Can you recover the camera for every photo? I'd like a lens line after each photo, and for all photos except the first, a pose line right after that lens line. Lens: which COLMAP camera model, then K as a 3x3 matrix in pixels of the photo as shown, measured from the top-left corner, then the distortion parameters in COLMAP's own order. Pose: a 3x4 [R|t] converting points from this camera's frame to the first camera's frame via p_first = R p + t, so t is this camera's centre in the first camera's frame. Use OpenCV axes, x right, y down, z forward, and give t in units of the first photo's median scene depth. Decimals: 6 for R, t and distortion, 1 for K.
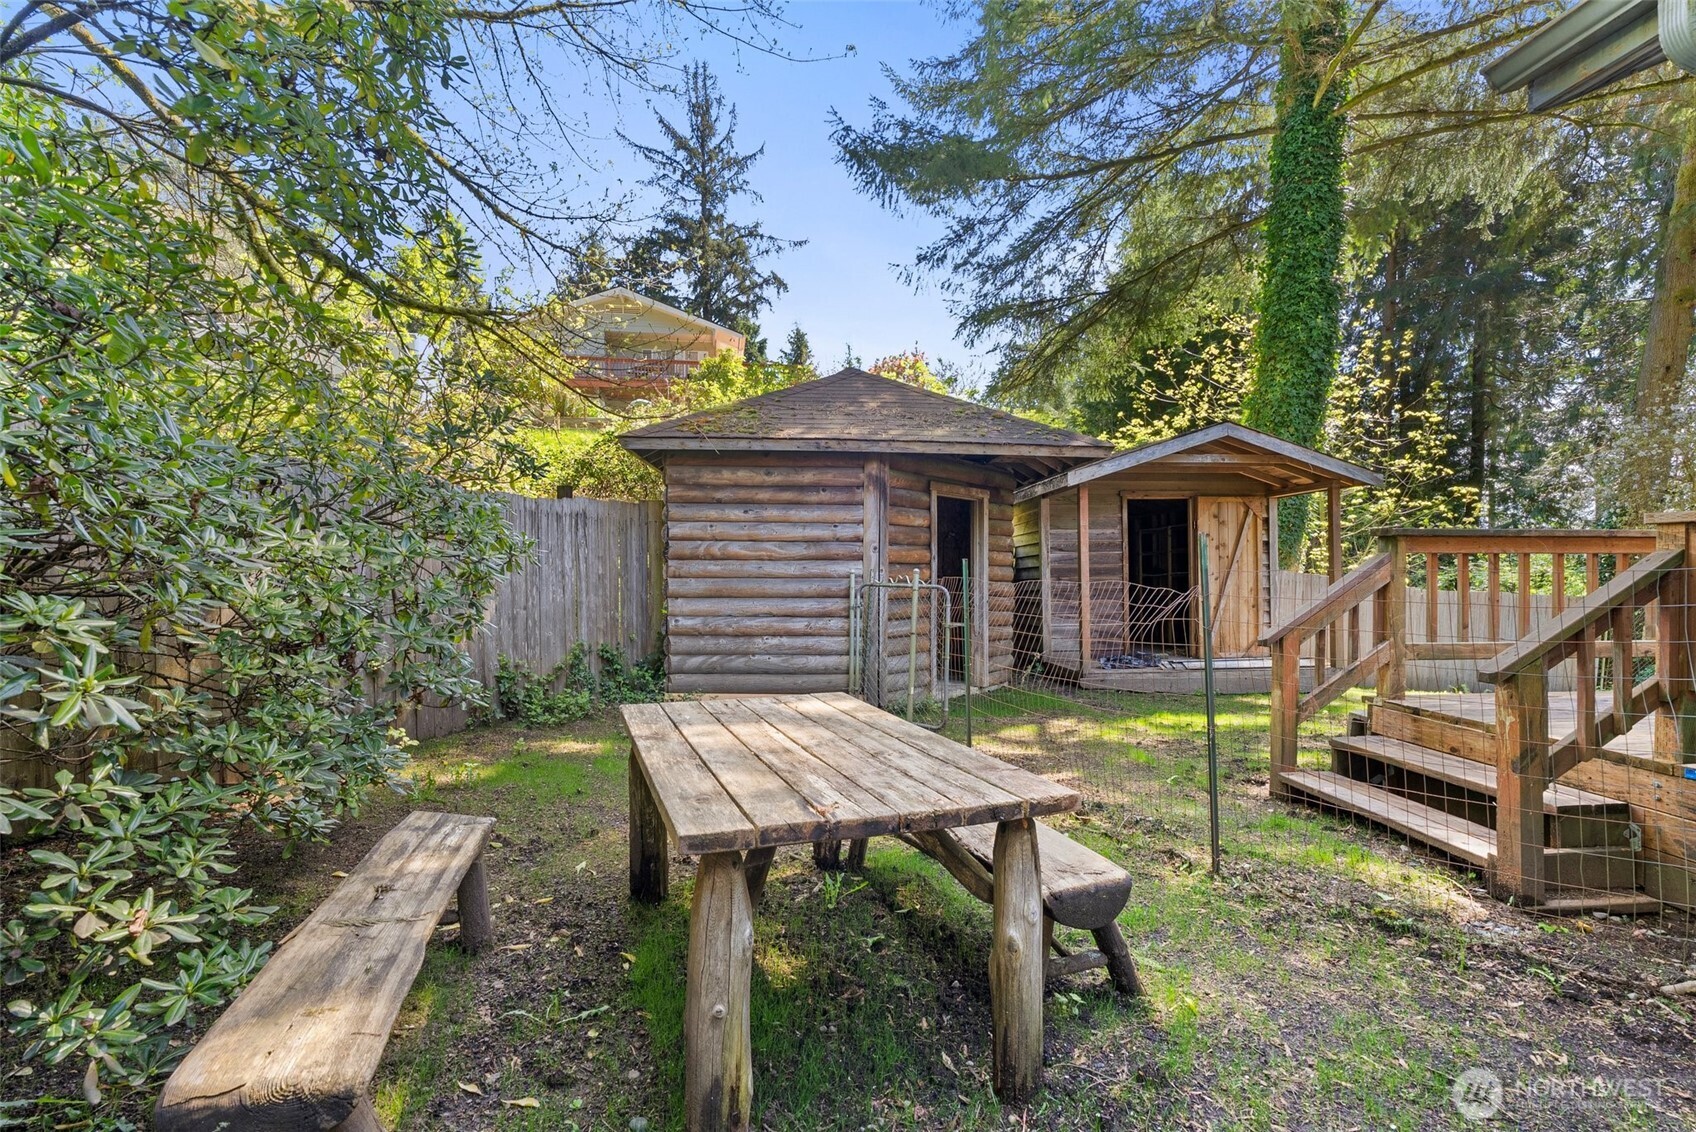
lens RADIAL K [[773.9, 0, 856.3], [0, 773.9, 581.0], [0, 0, 1]] dist [-0.006154, 0.000759]
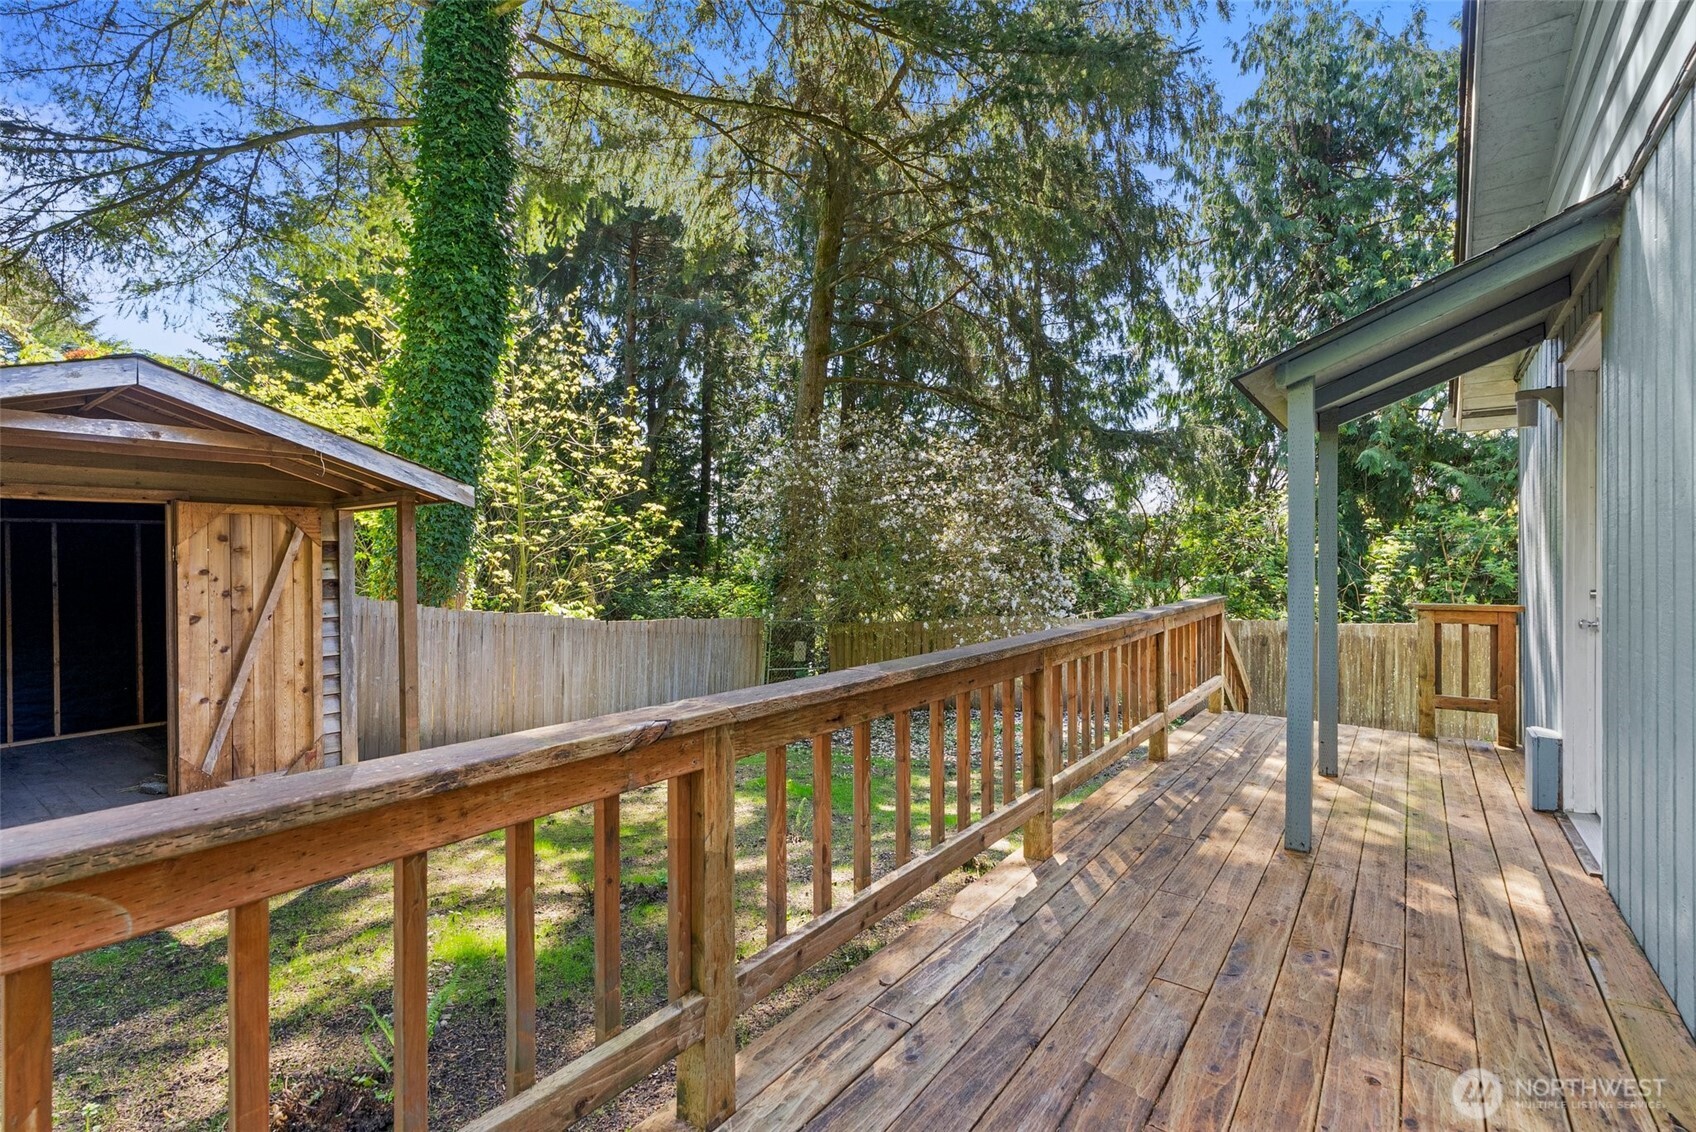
lens RADIAL K [[773.9, 0, 849.2], [0, 773.9, 564.3], [0, 0, 1]] dist [-0.006154, 0.000759]
pose [[0.669707, -0.001290, 0.742625, 0.259784], [0.009772, 0.999927, -0.007075, -0.041260], [-0.742561, 0.011995, 0.669671, 0.208735]]
